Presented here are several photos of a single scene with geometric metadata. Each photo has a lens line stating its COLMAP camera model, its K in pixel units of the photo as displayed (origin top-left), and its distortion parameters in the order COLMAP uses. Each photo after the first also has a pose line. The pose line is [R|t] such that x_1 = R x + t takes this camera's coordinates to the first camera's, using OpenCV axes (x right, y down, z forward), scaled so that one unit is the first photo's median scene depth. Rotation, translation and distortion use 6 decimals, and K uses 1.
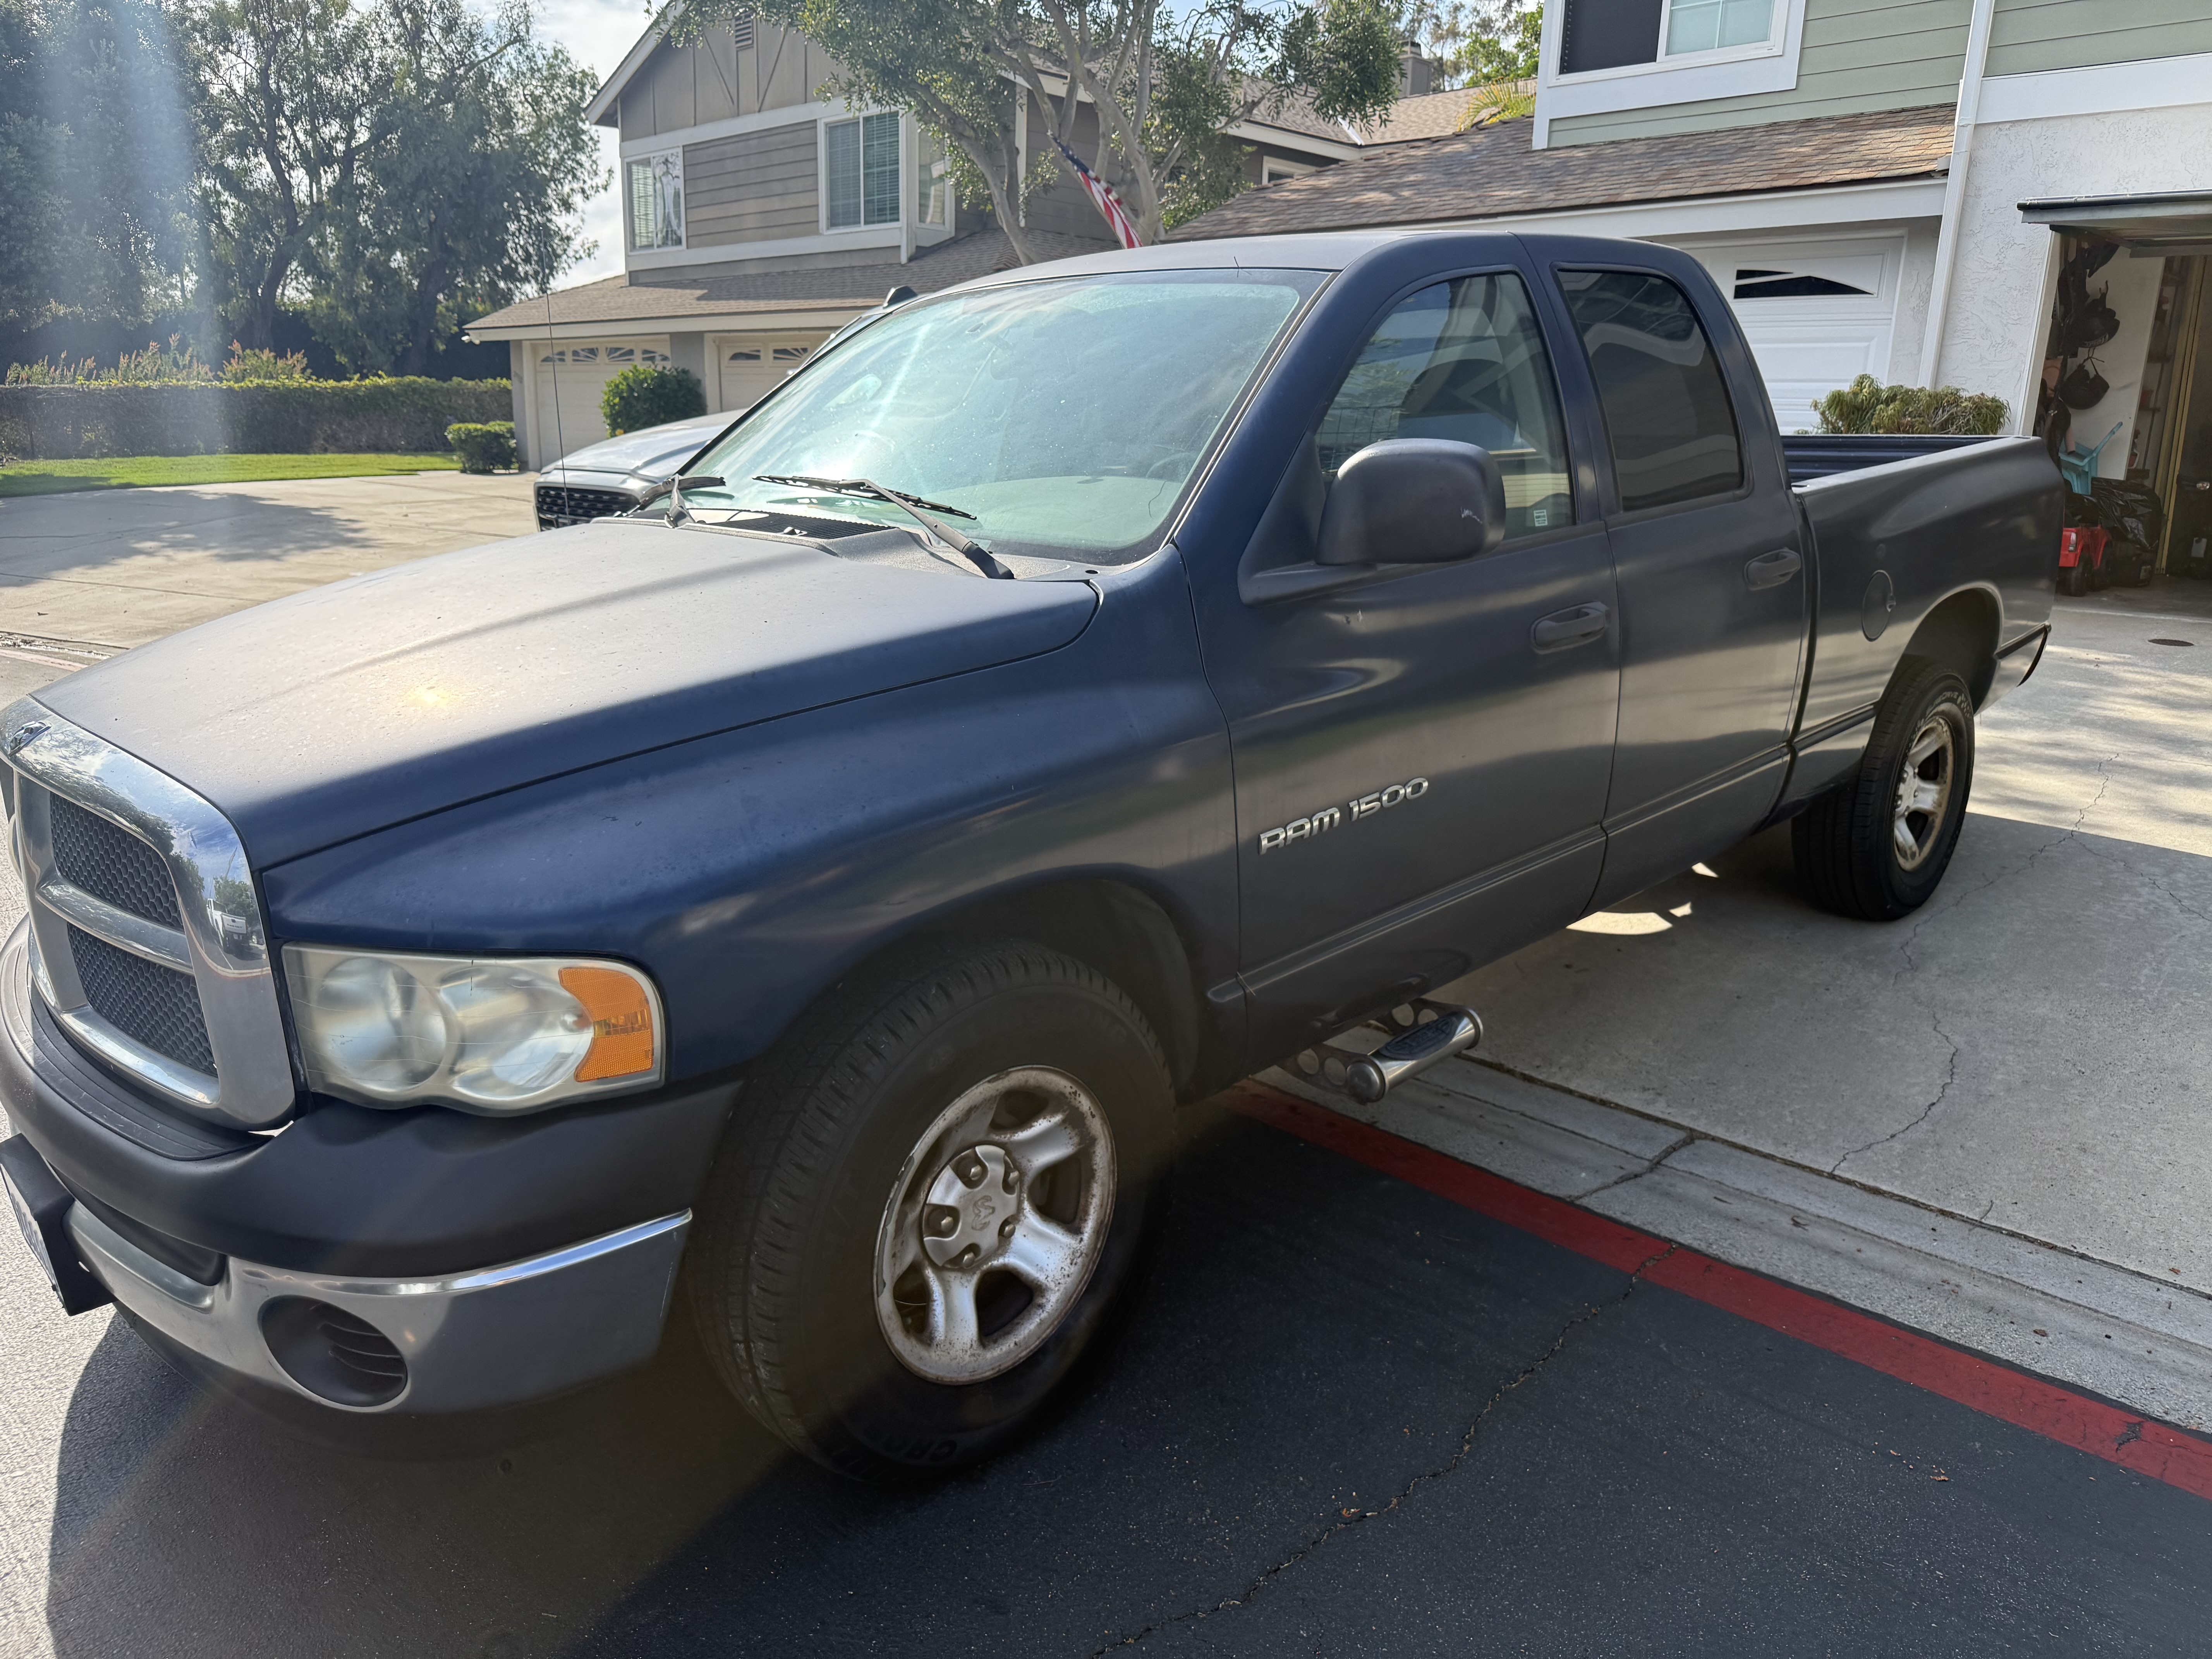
lens RADIAL K [[1539.4, 0, 1106.0], [0, 1539.4, 829.5], [0, 0, 1]] dist [0.002392, -0.003496]
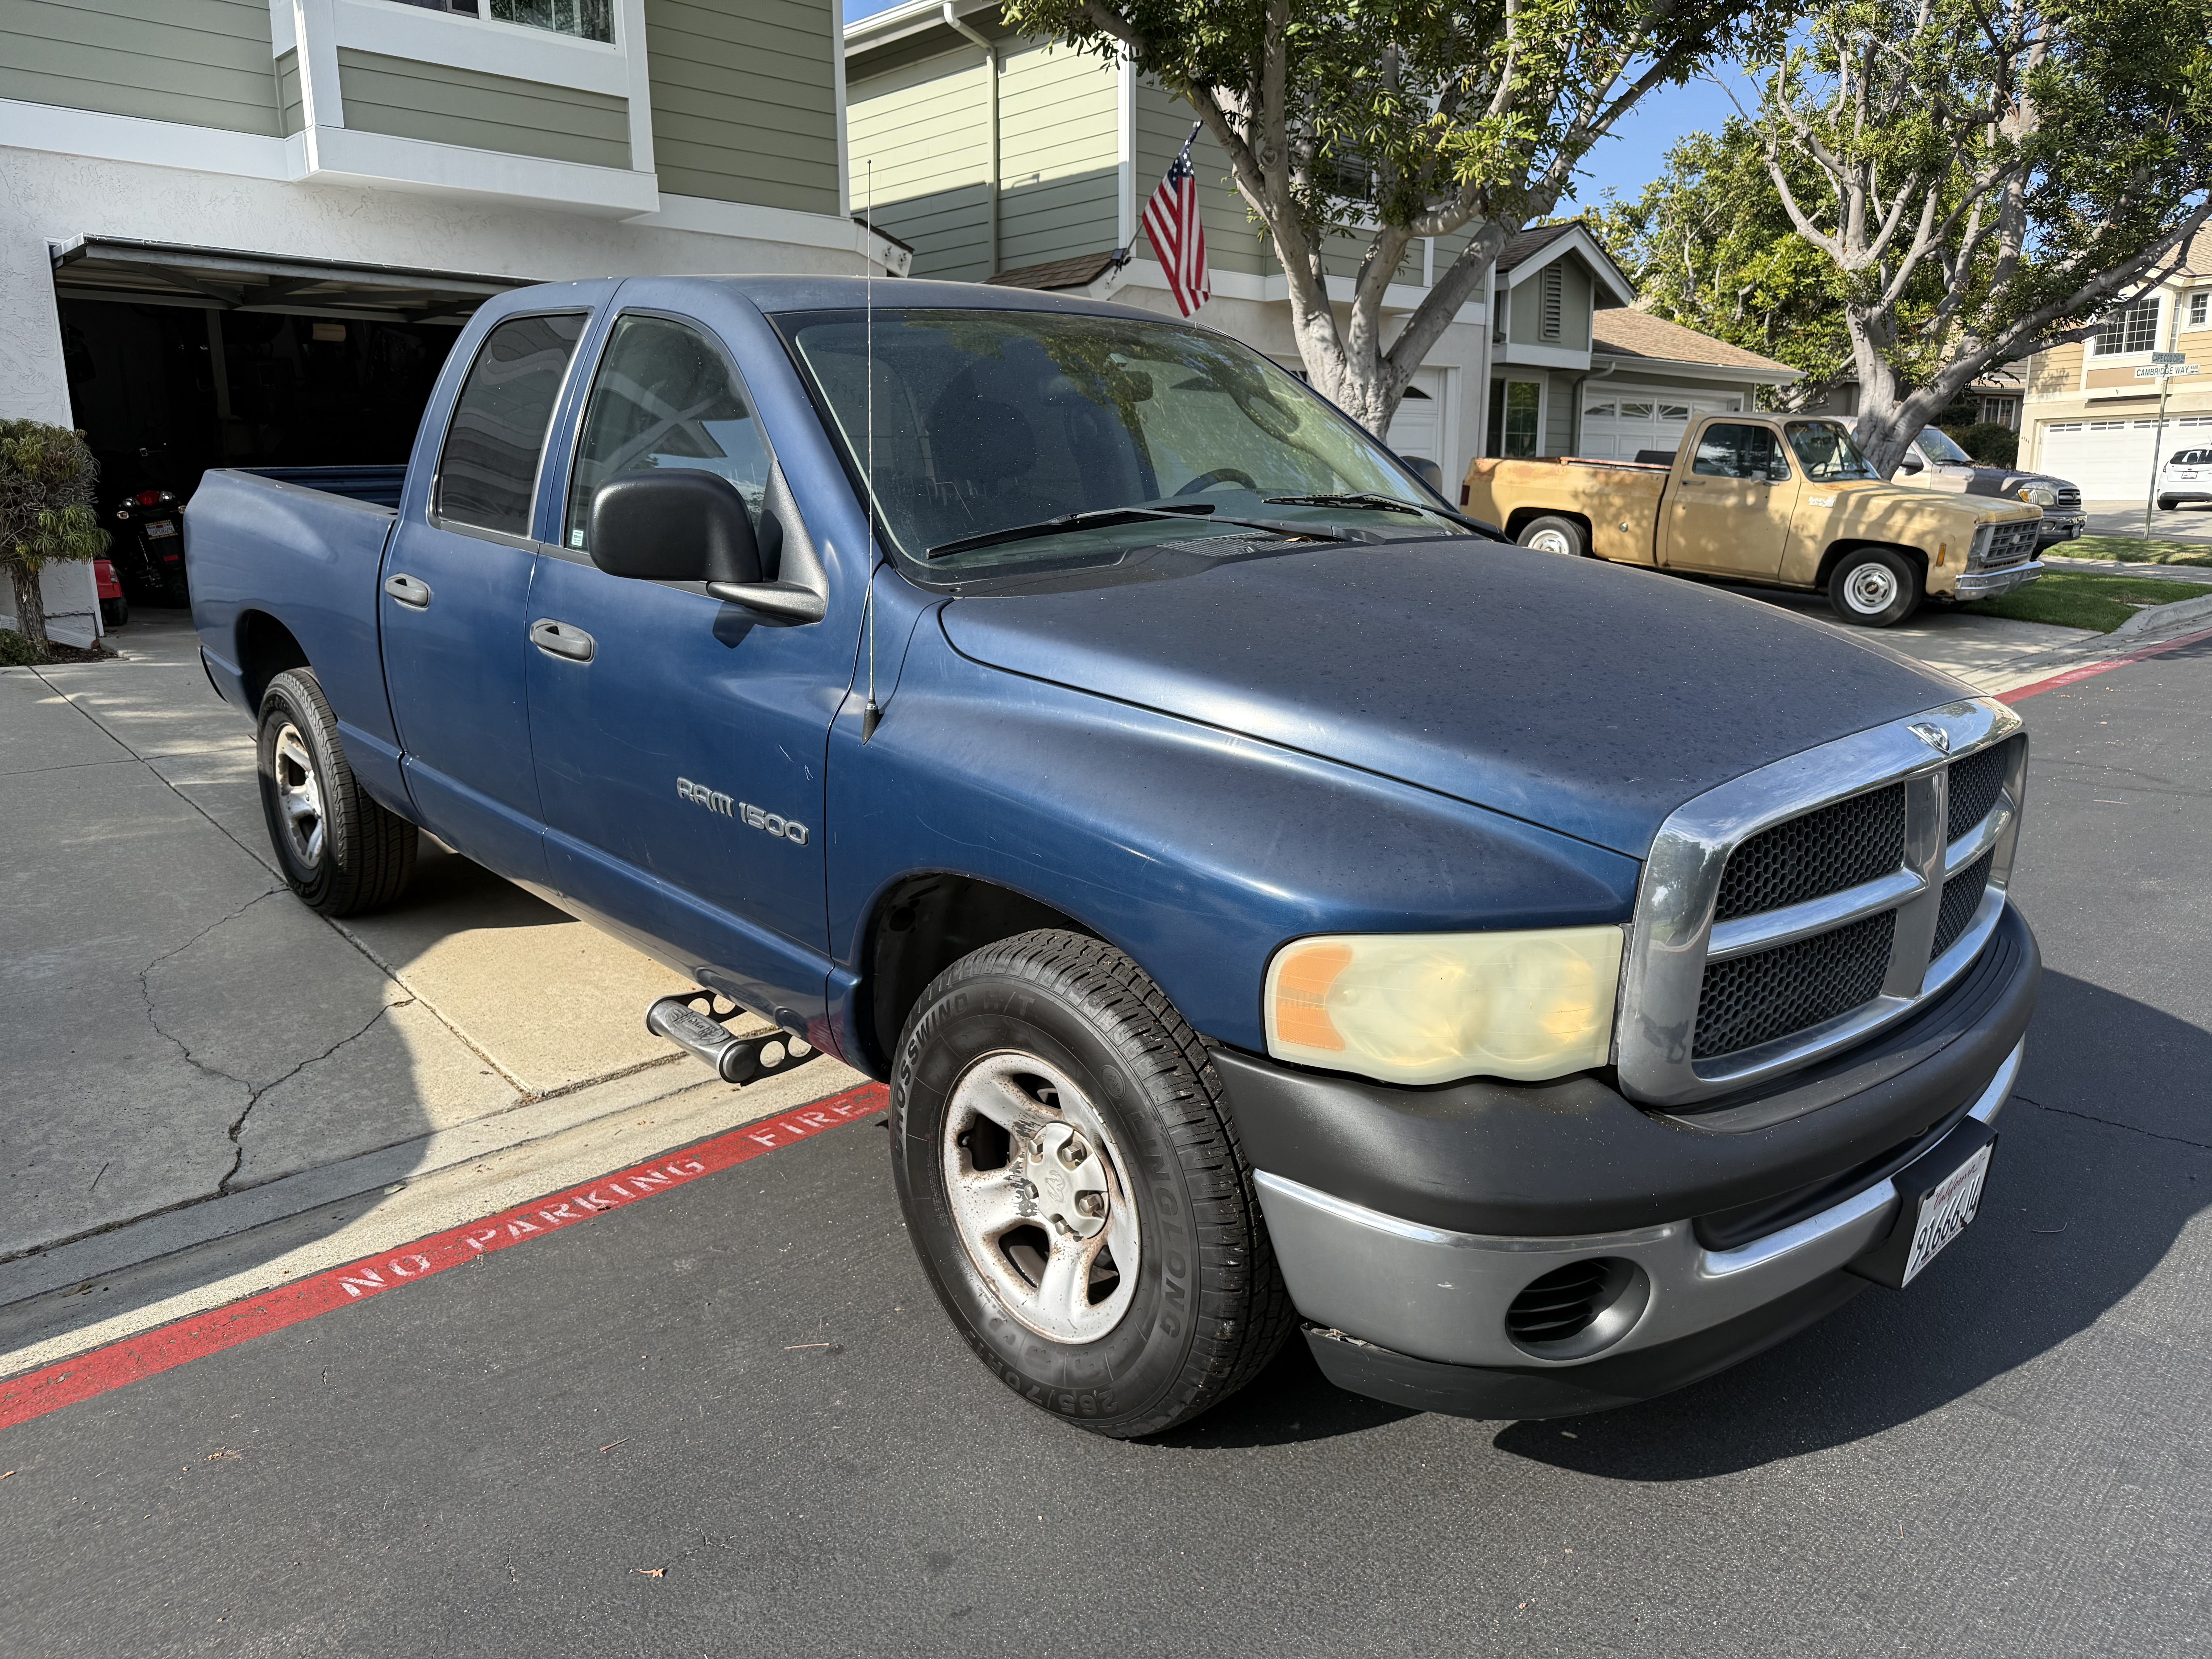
lens RADIAL K [[1515.5, 0, 1106.0], [0, 1515.5, 829.5], [0, 0, 1]] dist [-0.002782, -0.030034]
pose [[0.046999, -0.229626, 0.972144, -0.348363], [0.248470, 0.945317, 0.211277, -0.079782], [-0.967499, 0.231618, 0.101484, 0.324928]]
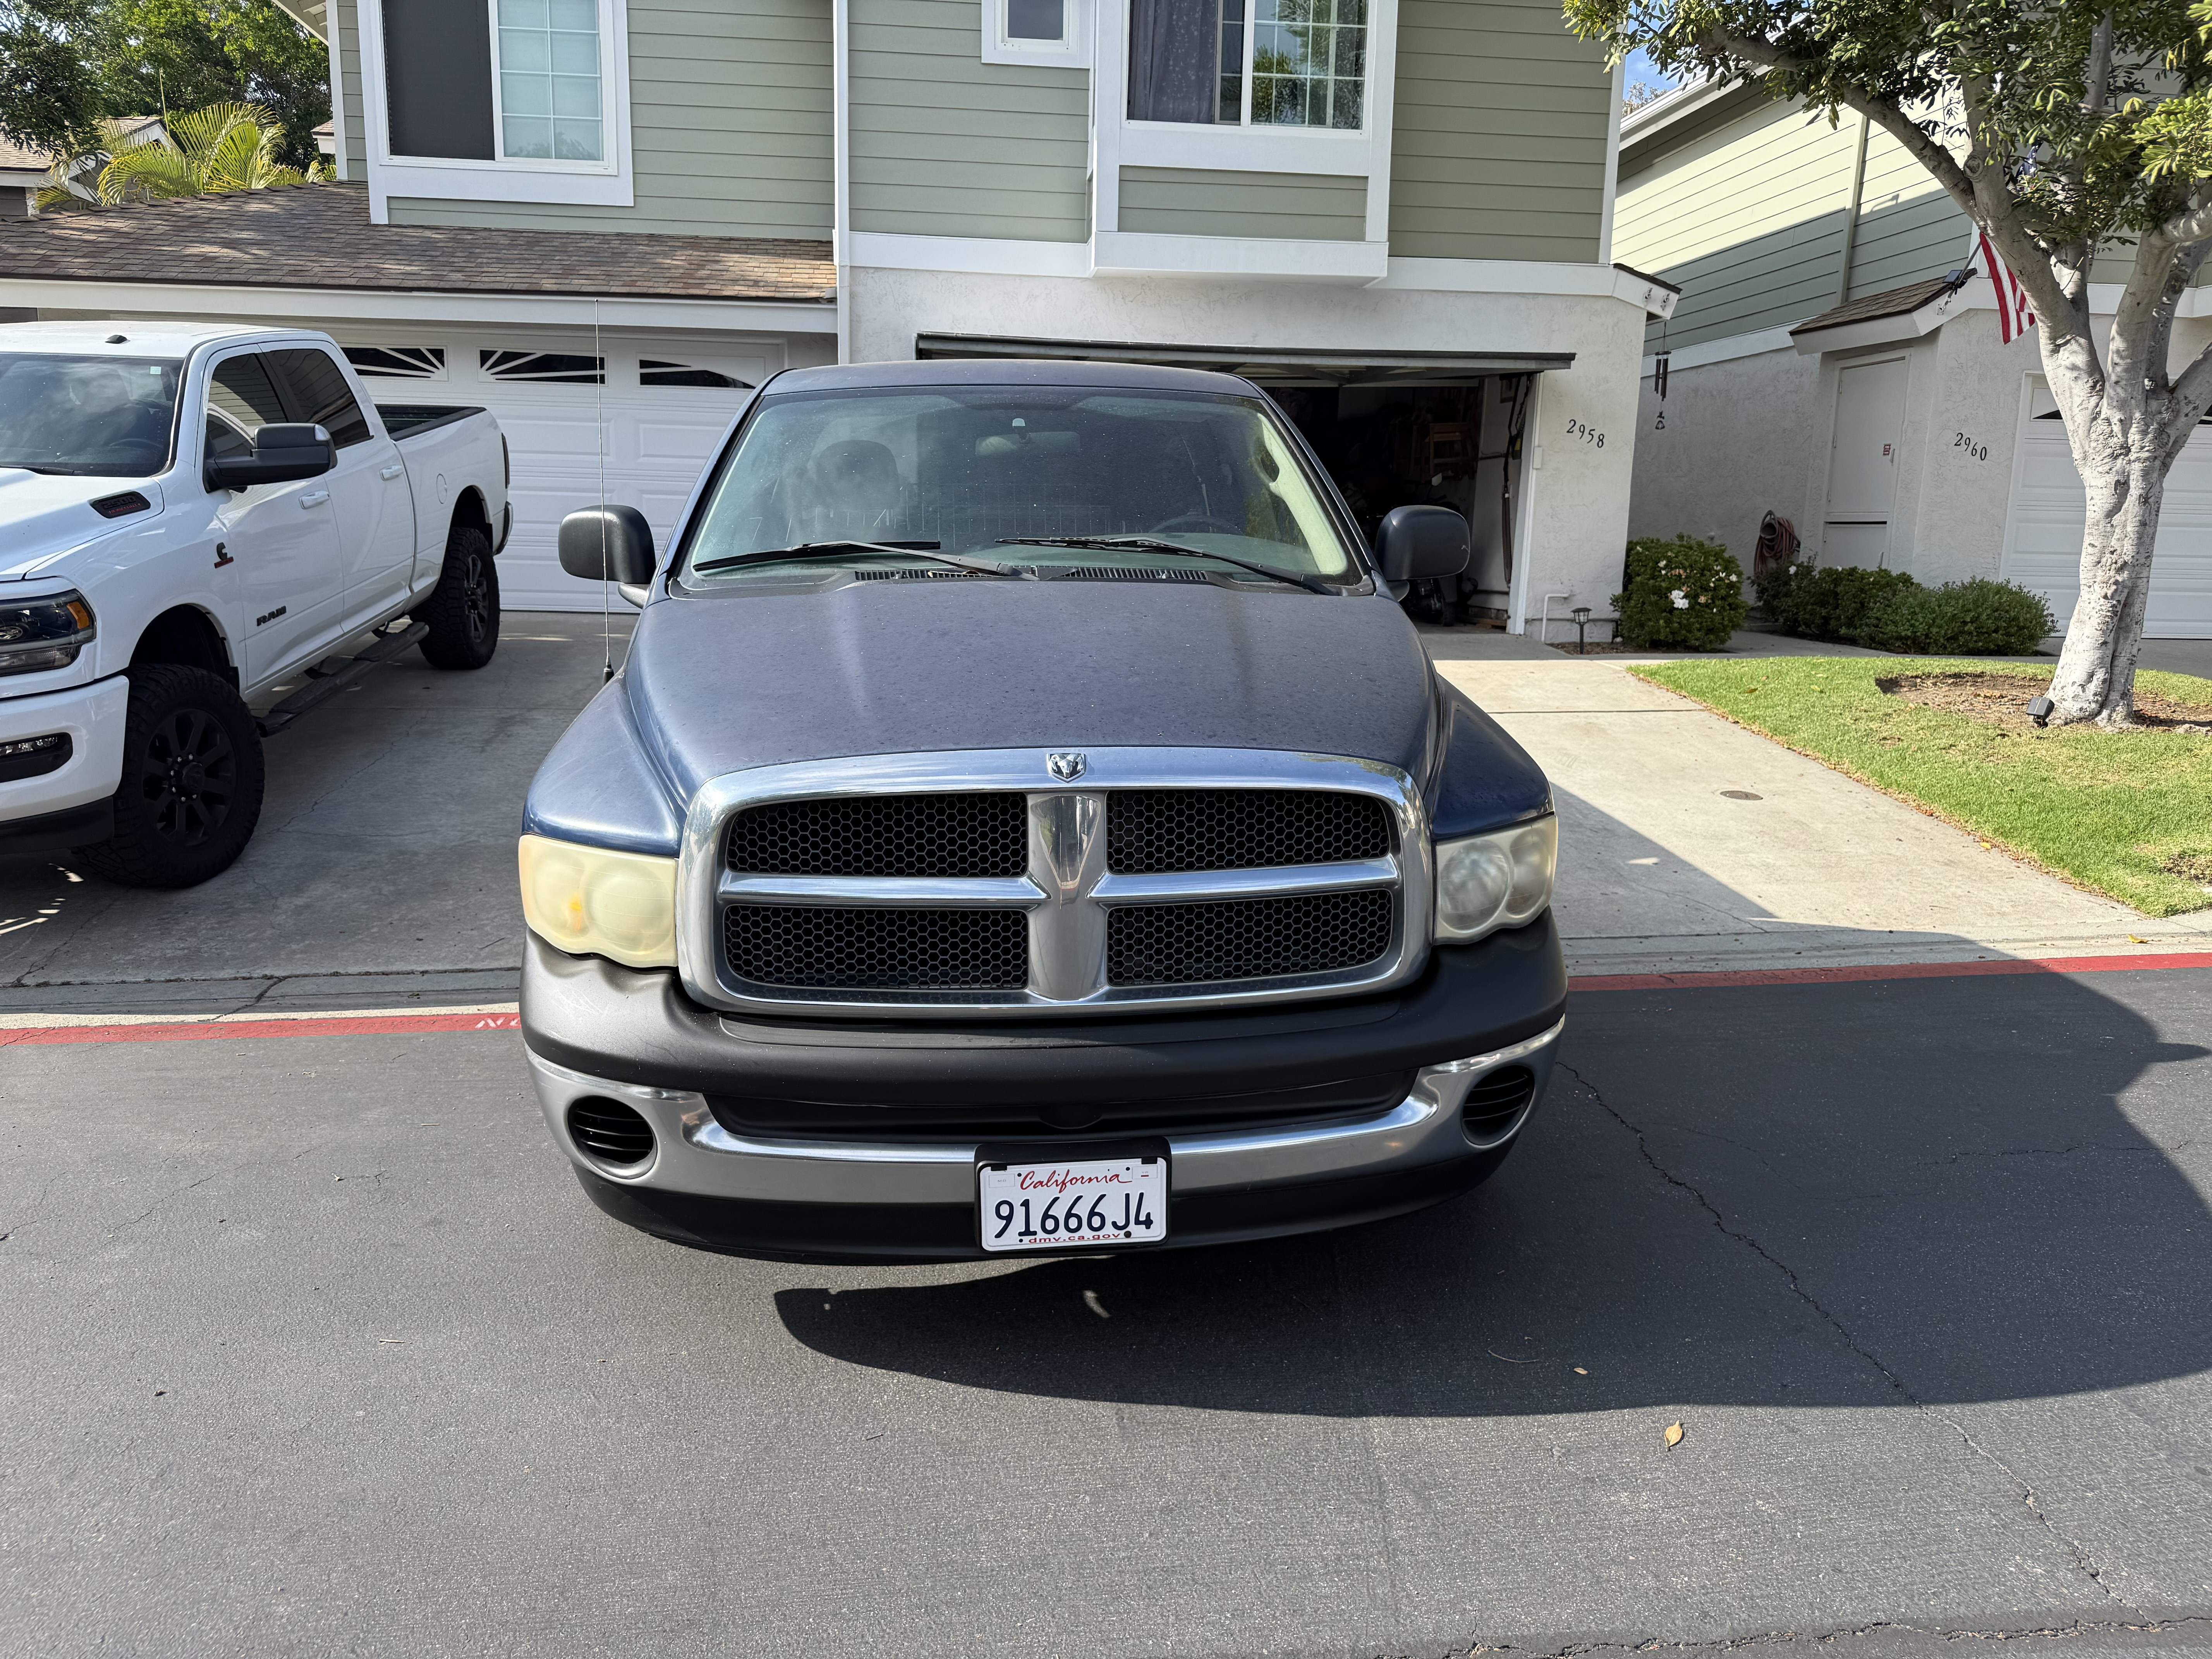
lens RADIAL K [[1519.5, 0, 1106.0], [0, 1519.5, 829.5], [0, 0, 1]] dist [0.003977, -0.059811]
pose [[0.656209, -0.150338, 0.739452, -0.297014], [0.179775, 0.982882, 0.040294, -0.008016], [-0.732852, 0.106494, 0.672003, 0.041112]]
